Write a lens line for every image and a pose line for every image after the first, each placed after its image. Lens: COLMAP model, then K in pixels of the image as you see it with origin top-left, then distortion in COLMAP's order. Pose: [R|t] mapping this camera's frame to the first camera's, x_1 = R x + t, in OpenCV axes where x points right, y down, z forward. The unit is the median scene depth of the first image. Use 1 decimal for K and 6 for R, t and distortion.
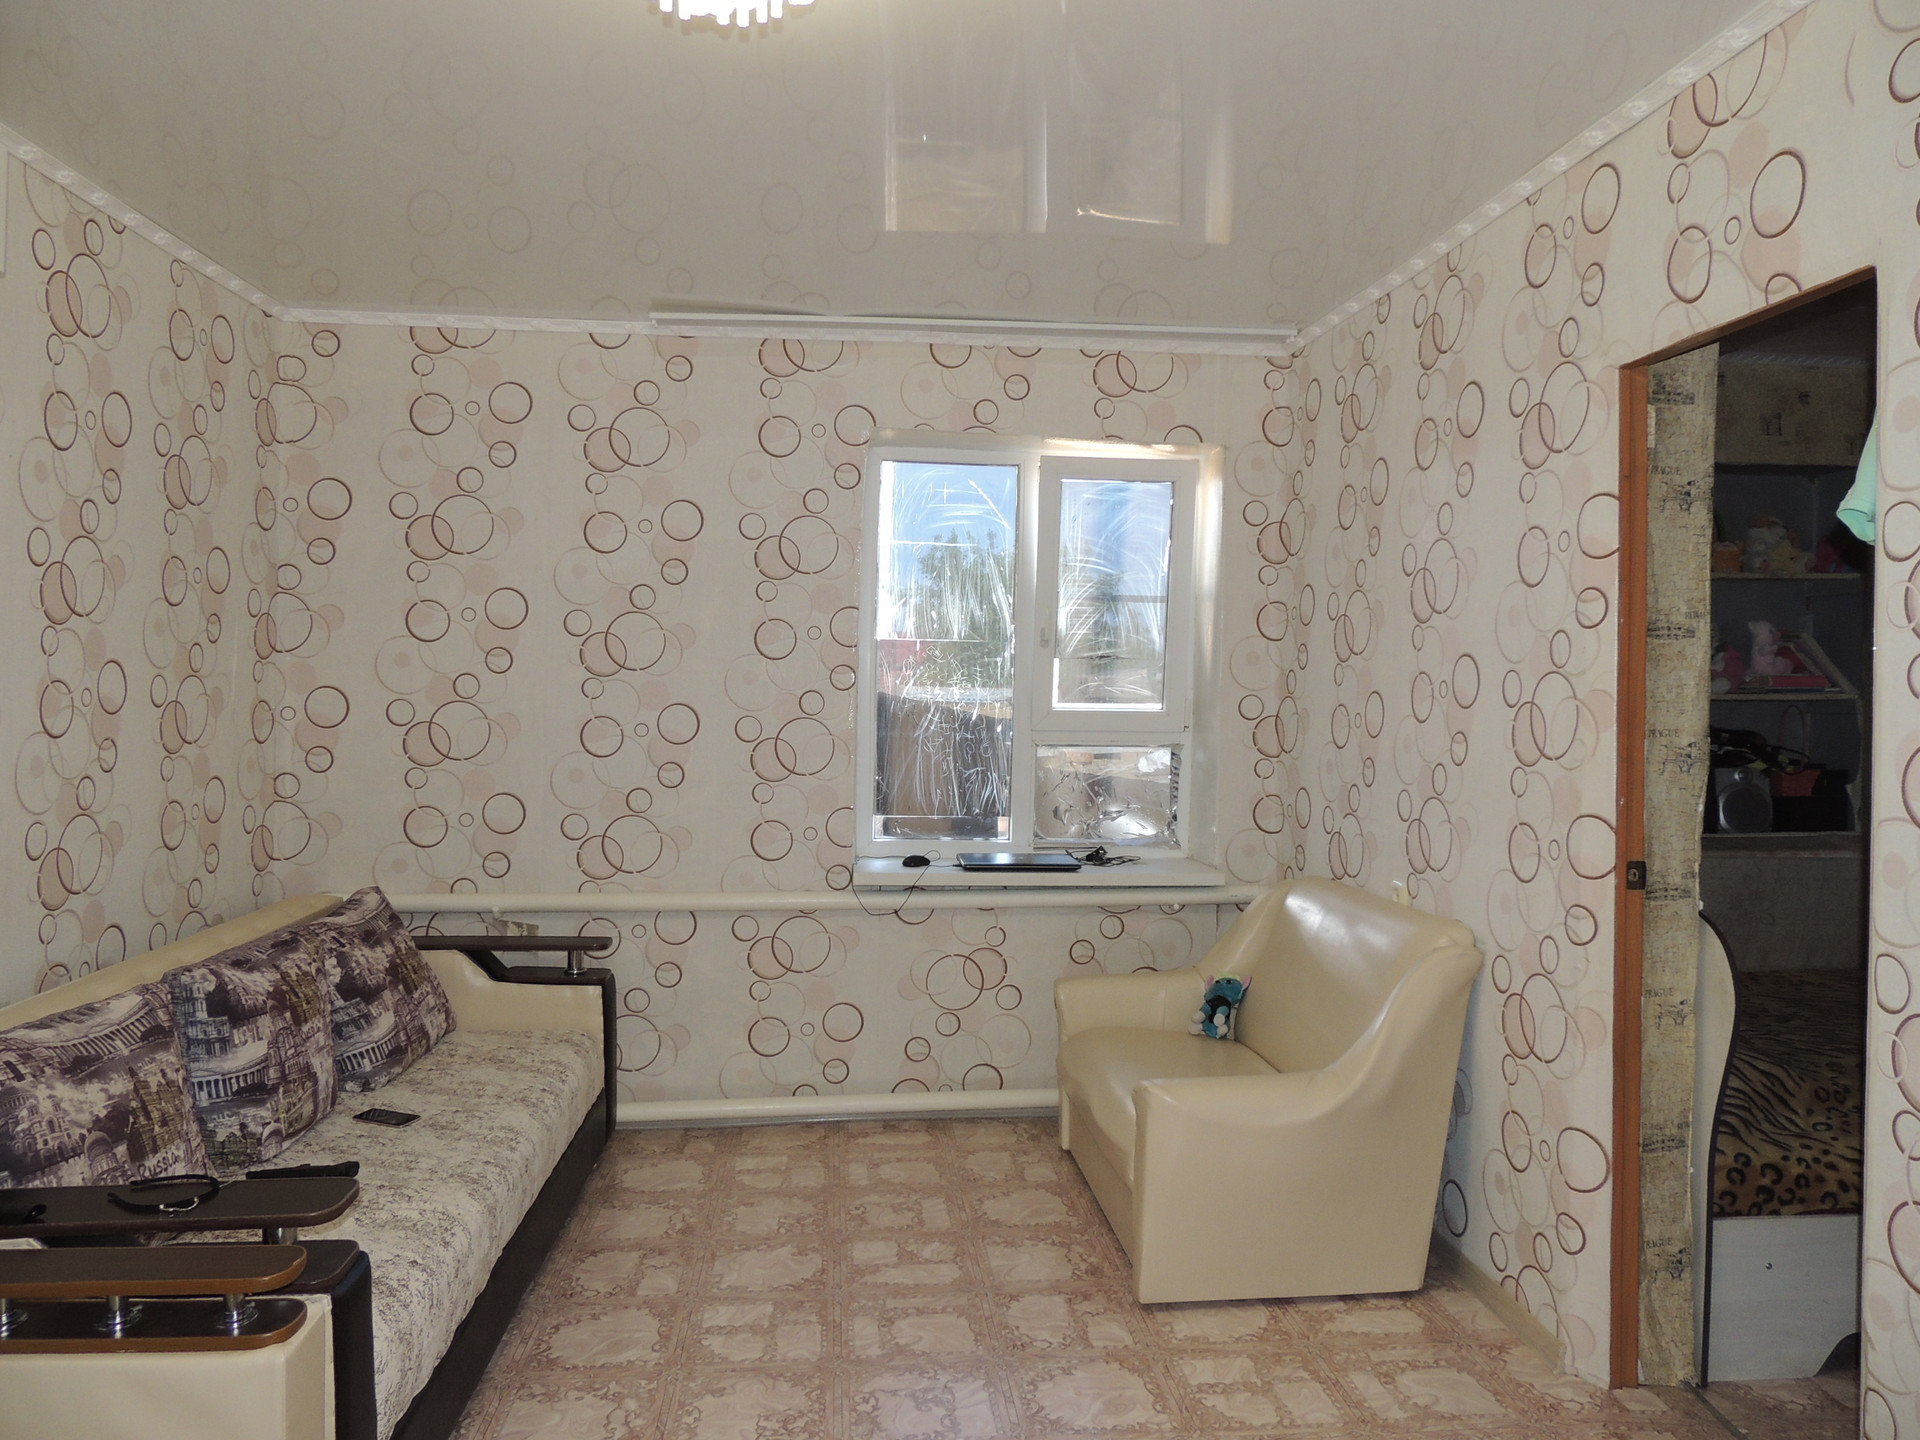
lens RADIAL K [[1339.4, 0, 975.4], [0, 1339.4, 721.1], [0, 0, 1]] dist [-0.025795, 0.000736]
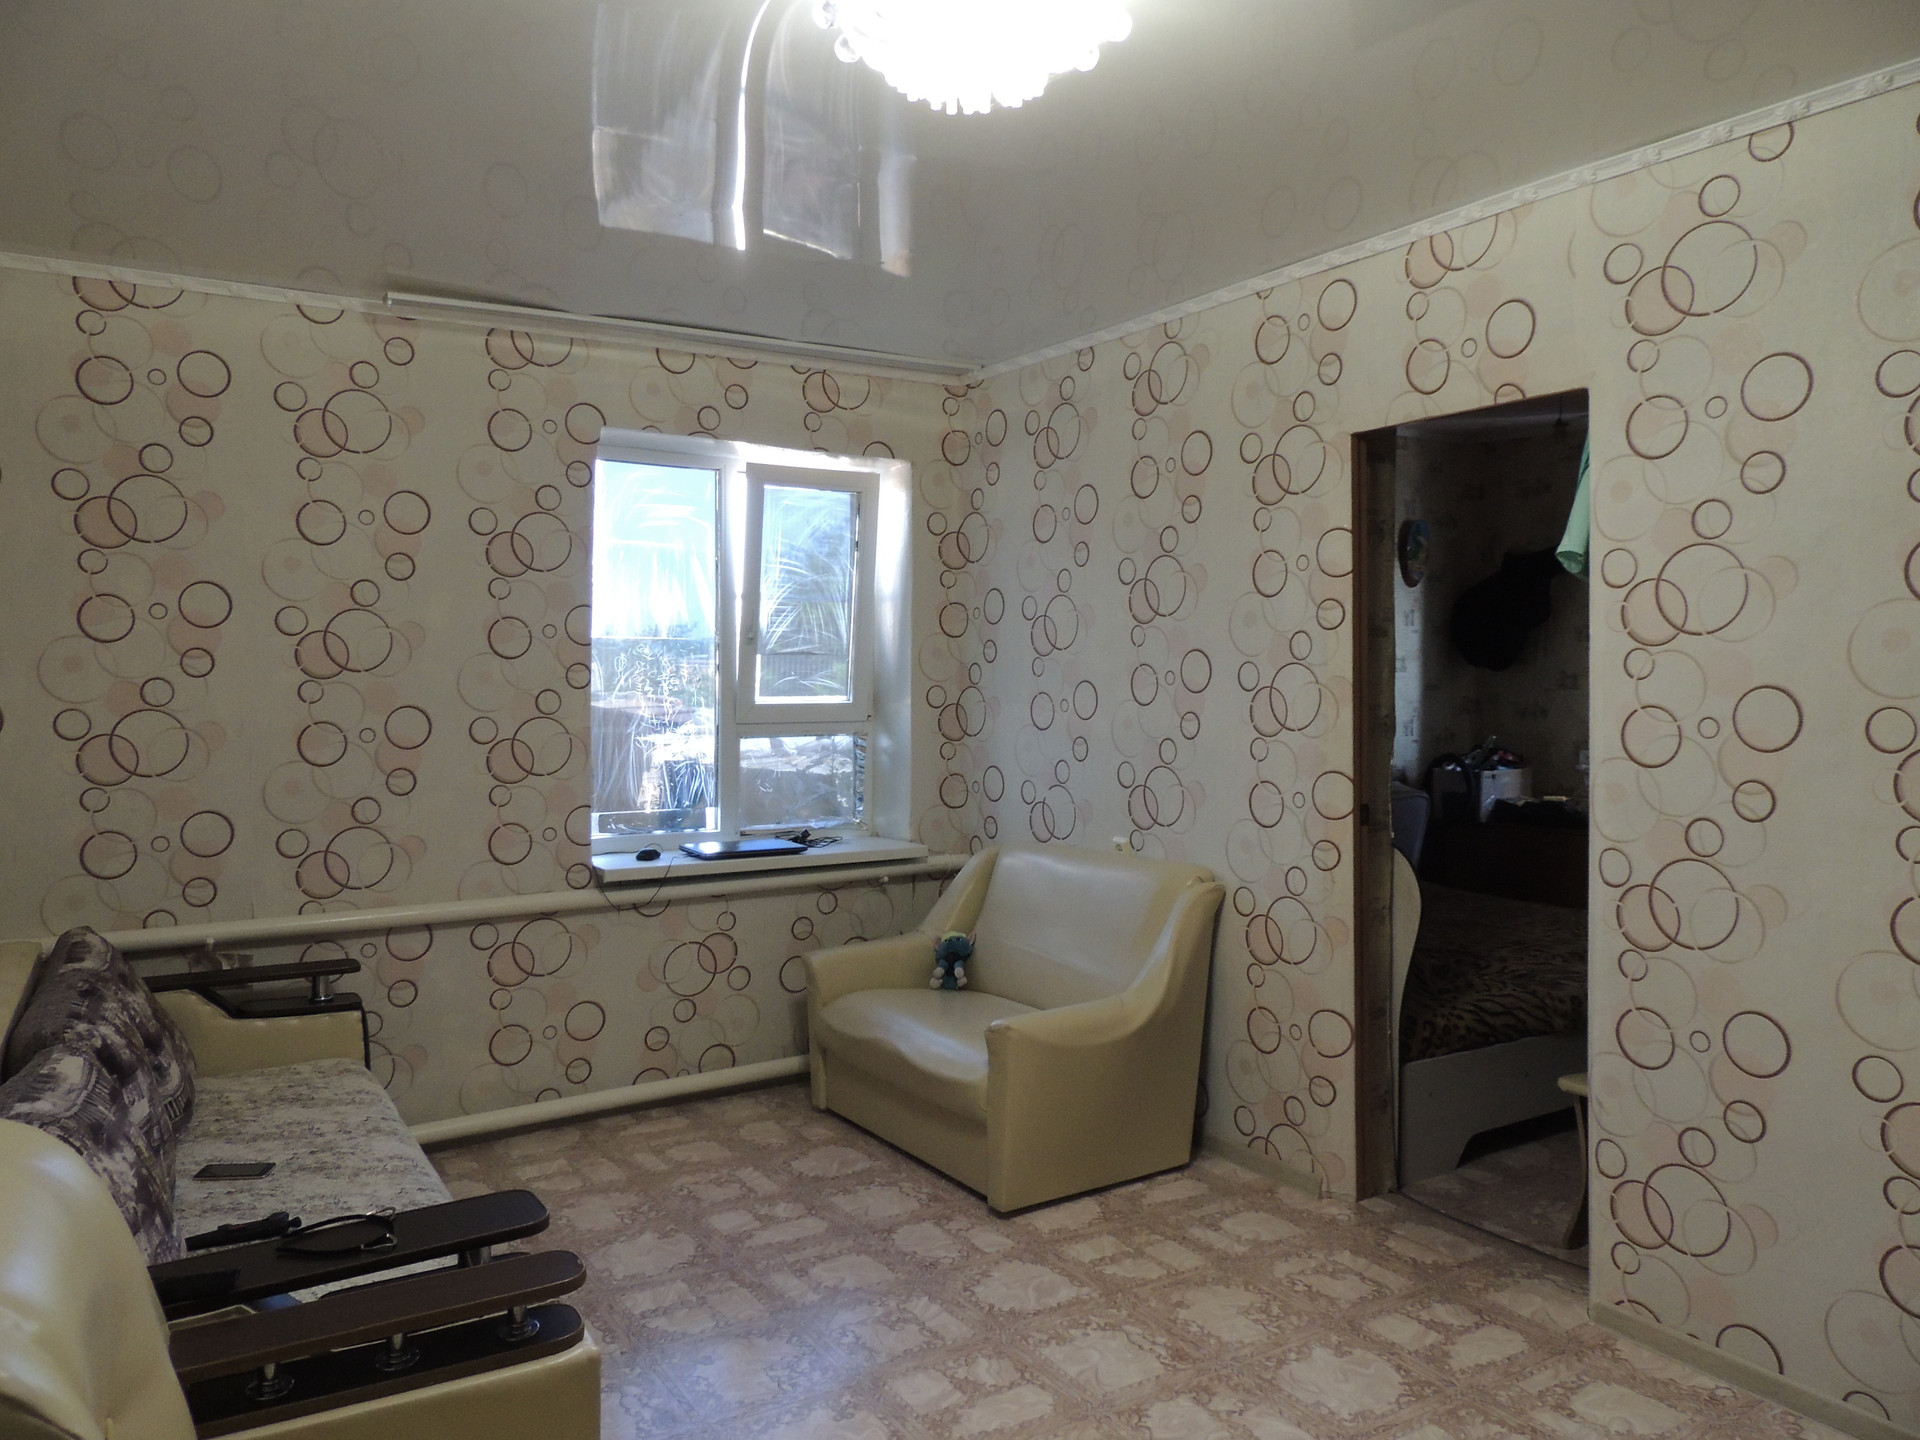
lens RADIAL K [[1339.4, 0, 944.6], [0, 1339.4, 721.2], [0, 0, 1]] dist [-0.025795, 0.000736]
pose [[0.899487, -0.030174, 0.435905, -0.318006], [0.027327, 0.999545, 0.012800, -0.004437], [-0.436093, 0.000399, 0.899902, -0.016691]]
